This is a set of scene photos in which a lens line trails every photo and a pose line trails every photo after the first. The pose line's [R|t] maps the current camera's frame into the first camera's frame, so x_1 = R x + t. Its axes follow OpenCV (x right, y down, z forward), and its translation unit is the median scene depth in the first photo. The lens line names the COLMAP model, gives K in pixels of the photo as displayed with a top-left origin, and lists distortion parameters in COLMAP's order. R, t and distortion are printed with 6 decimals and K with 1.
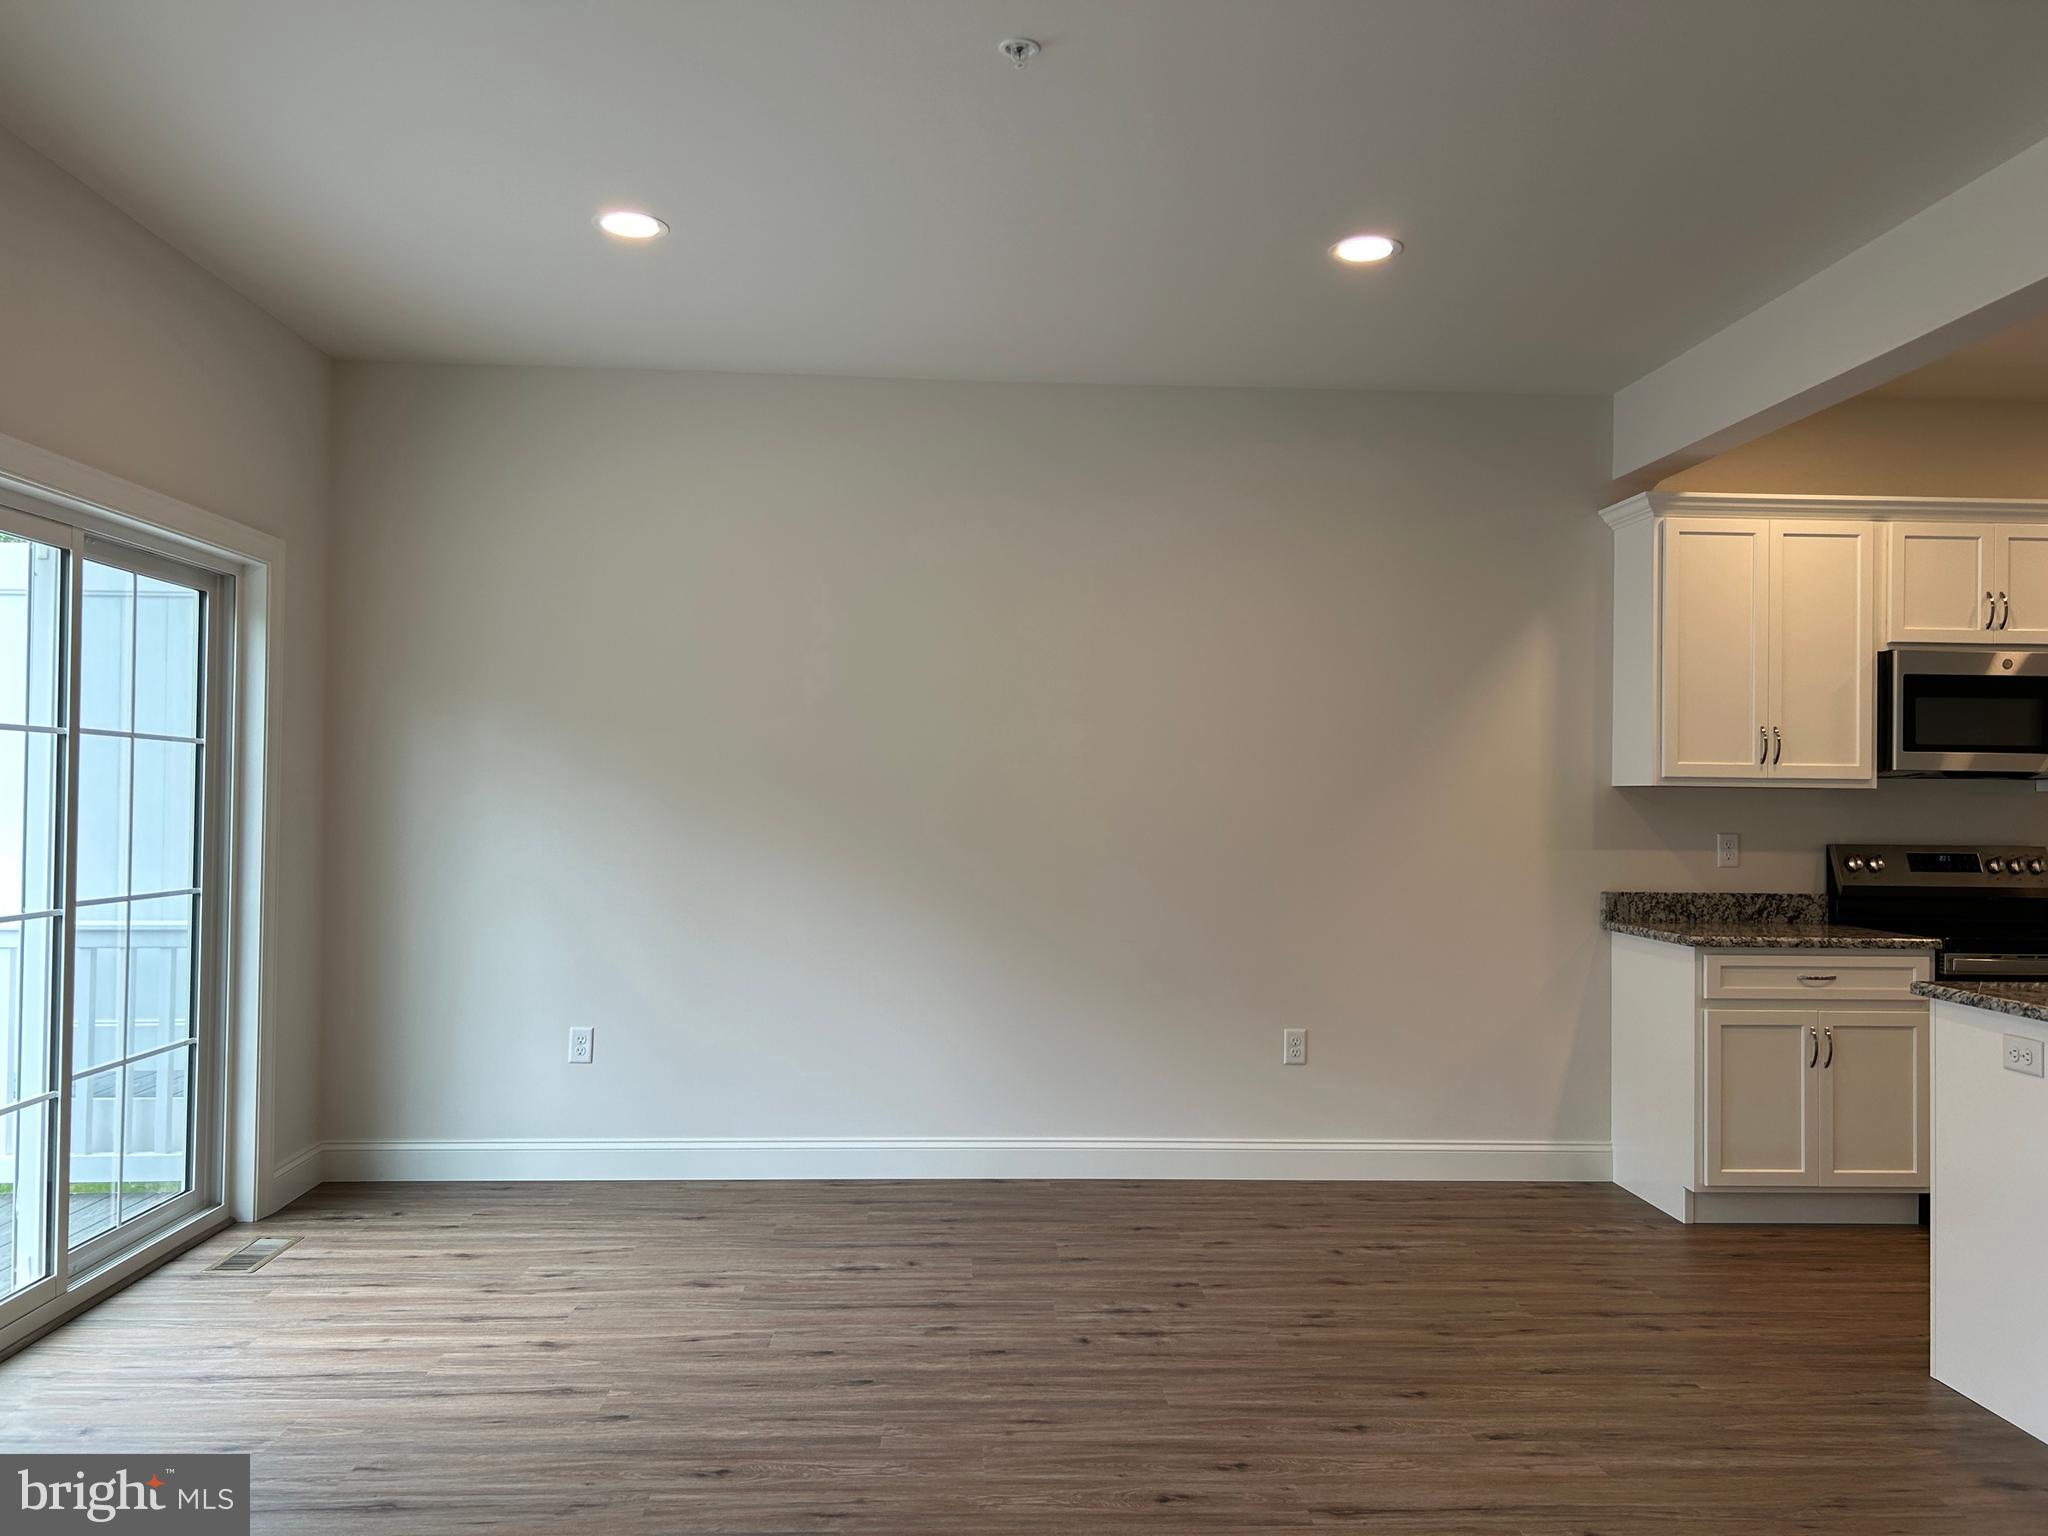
lens RADIAL K [[1553.1, 0, 1027.7], [0, 1553.1, 766.6], [0, 0, 1]] dist [0.004860, 0.002612]
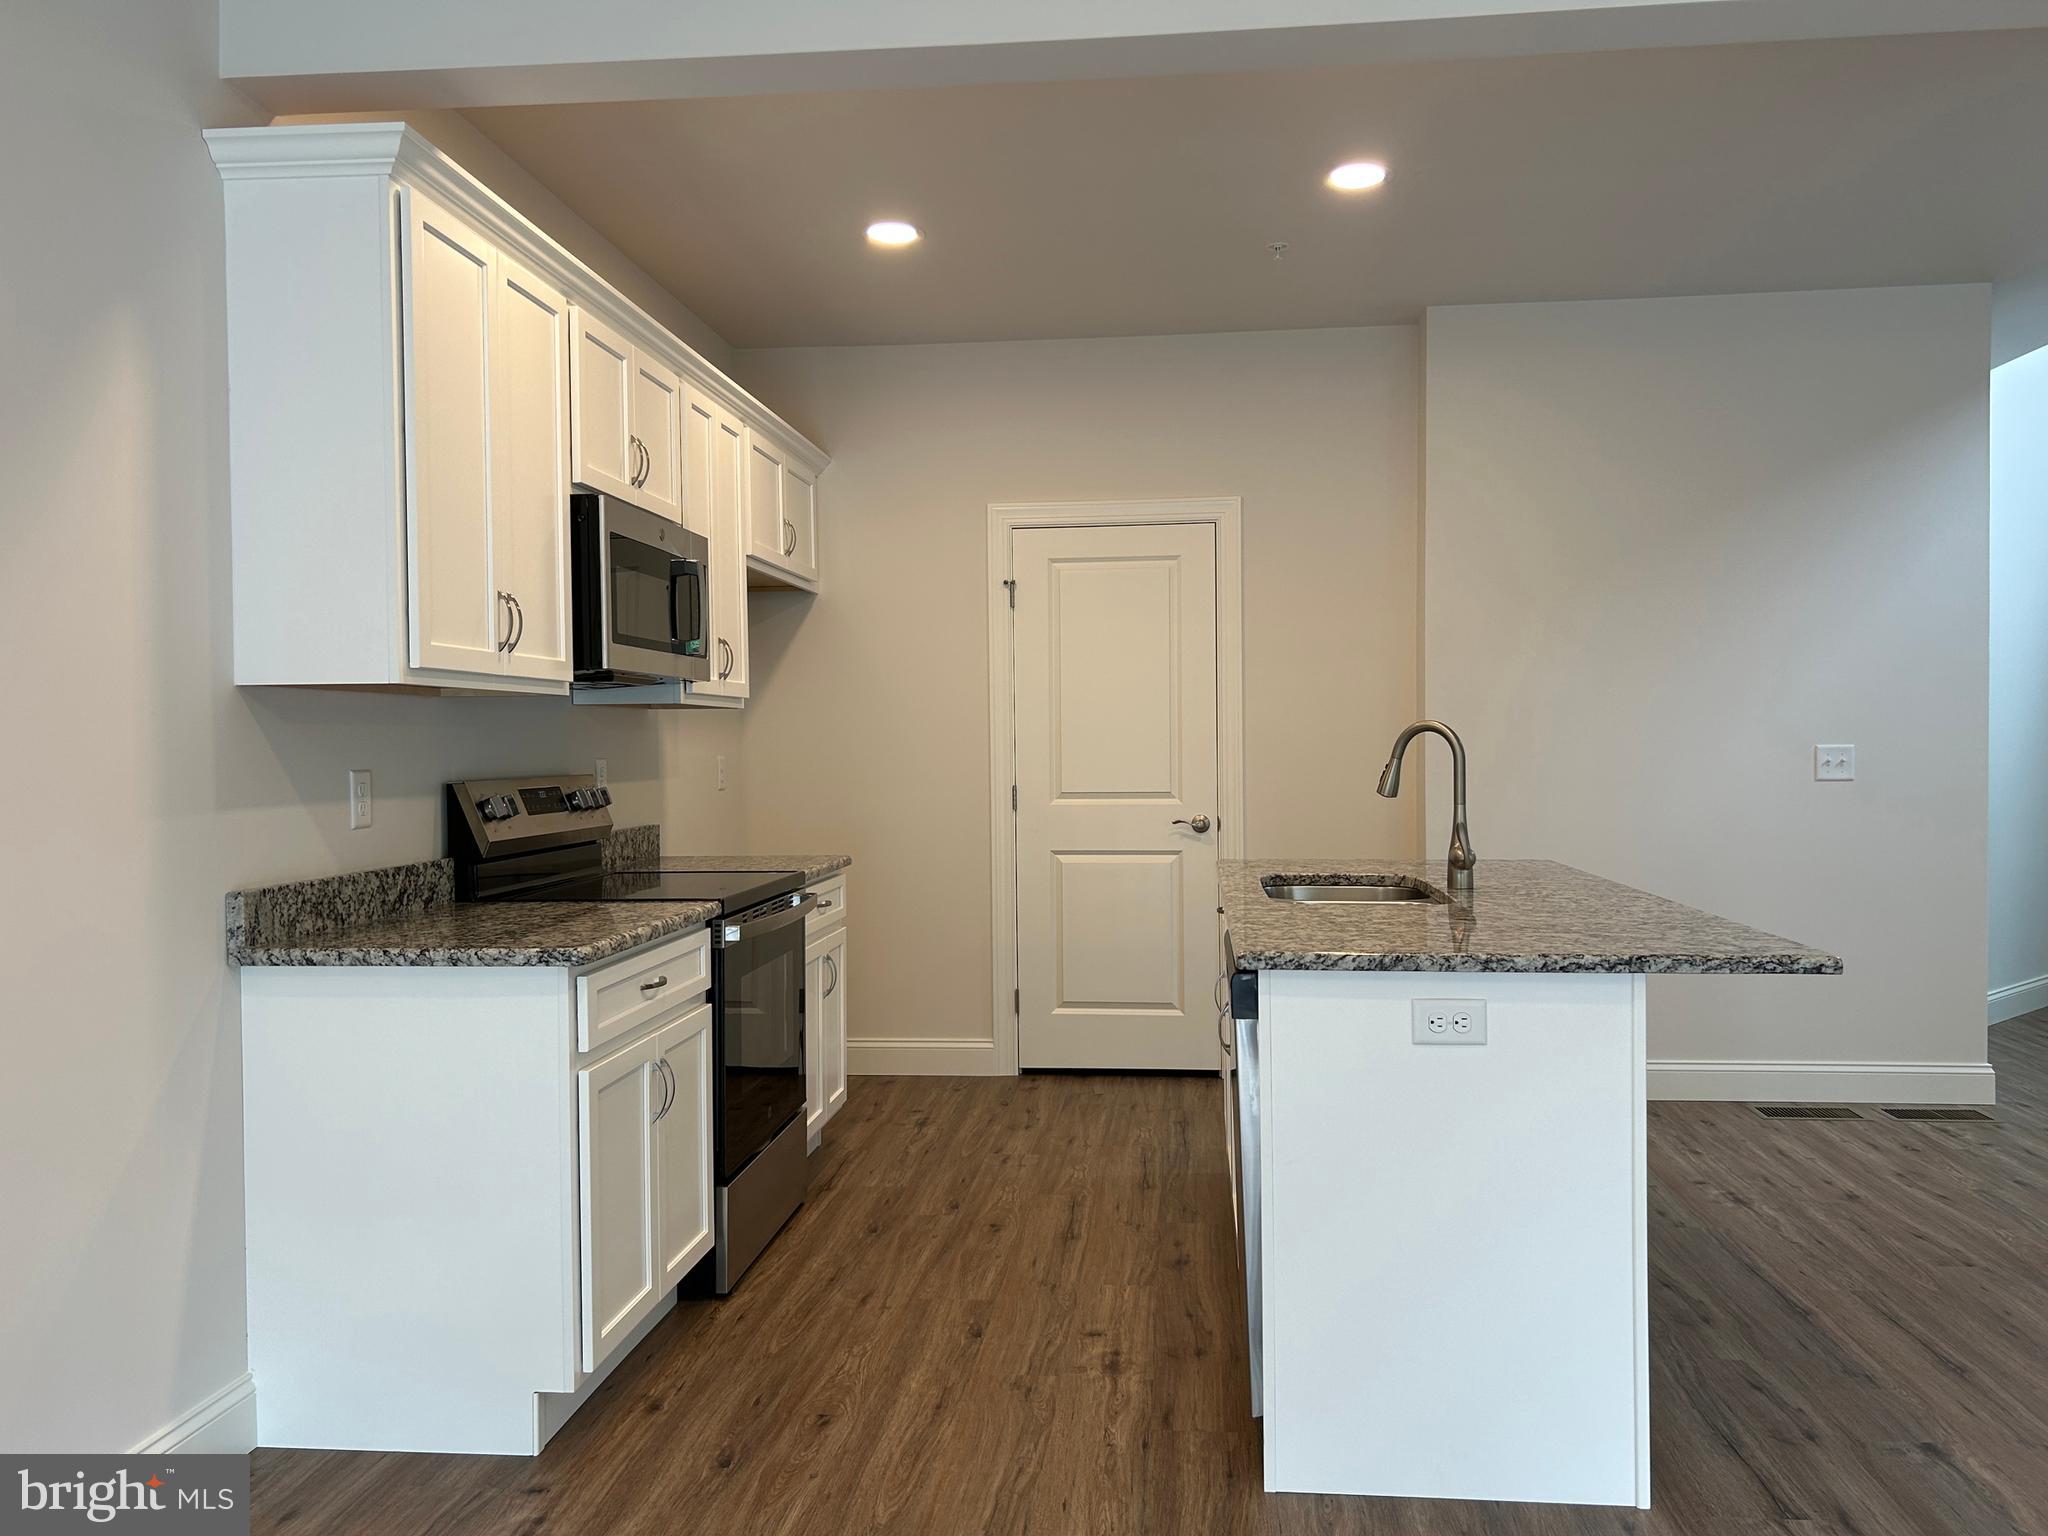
lens RADIAL K [[1583.5, 0, 1045.7], [0, 1583.5, 773.0], [0, 0, 1]] dist [0.014266, 0.006223]
pose [[0.147514, -0.033313, 0.988499, -0.104050], [-0.008314, 0.999356, 0.034919, 0.021194], [-0.989025, -0.013369, 0.147142, 0.662063]]
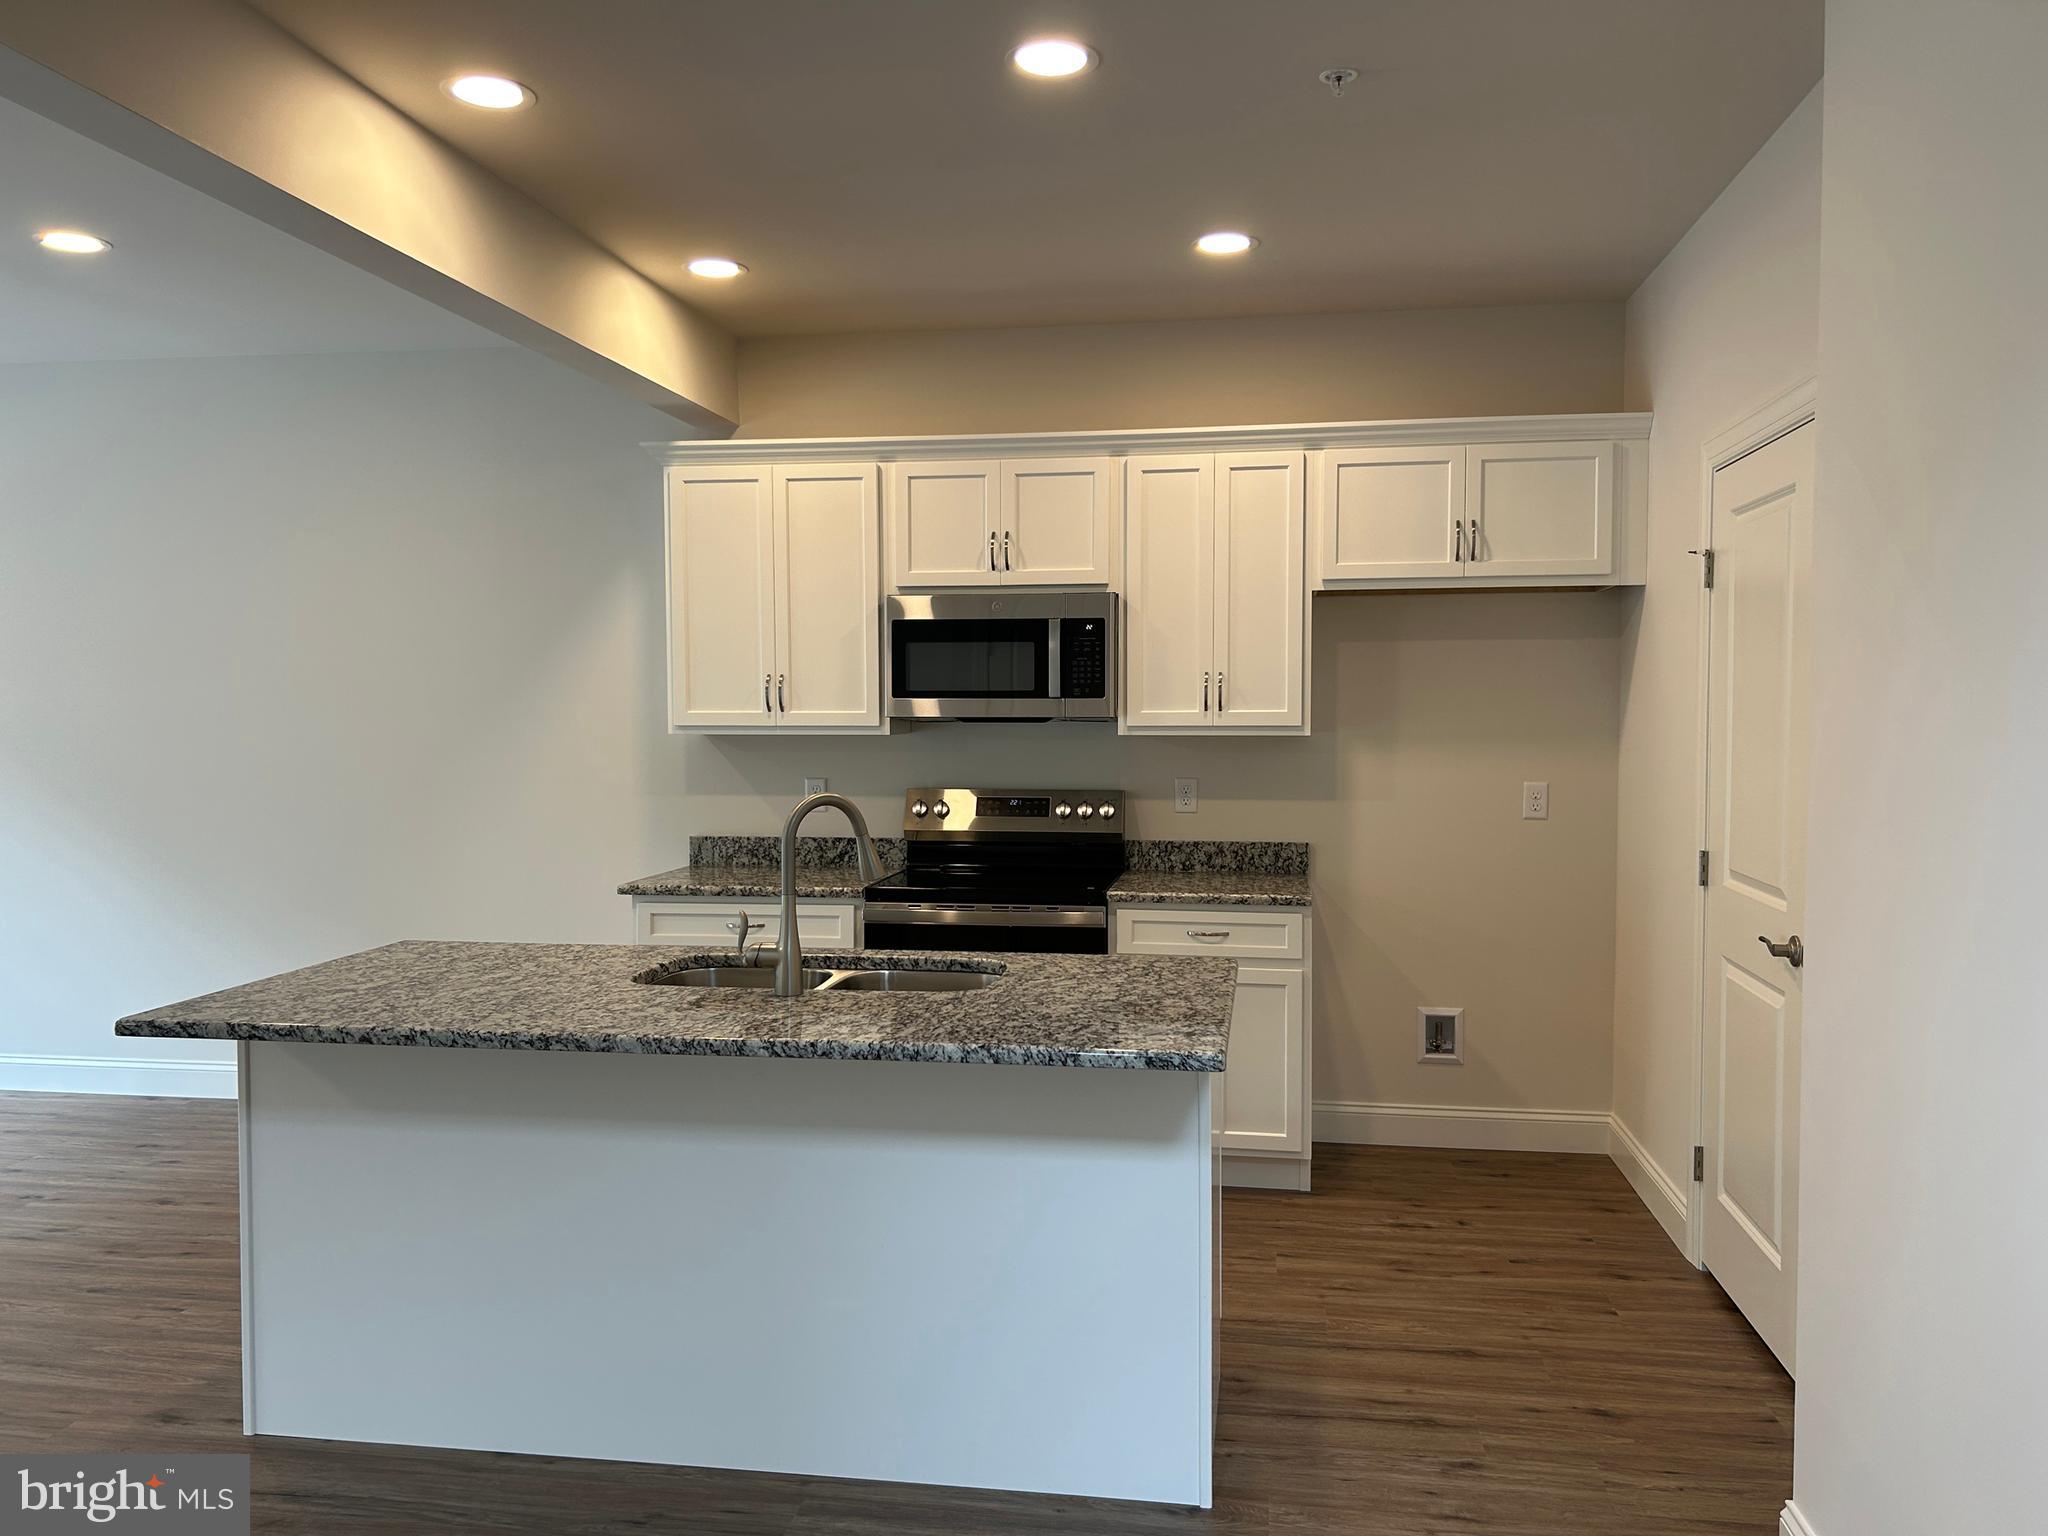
lens RADIAL K [[1478.1, 0, 1025.0], [0, 1478.1, 774.2], [0, 0, 1]] dist [0.098741, -0.103550]
pose [[0.982610, -0.004925, -0.185616, 0.769979], [0.013051, 0.999008, 0.042580, 0.000707], [0.185222, -0.044262, 0.981699, 0.078903]]
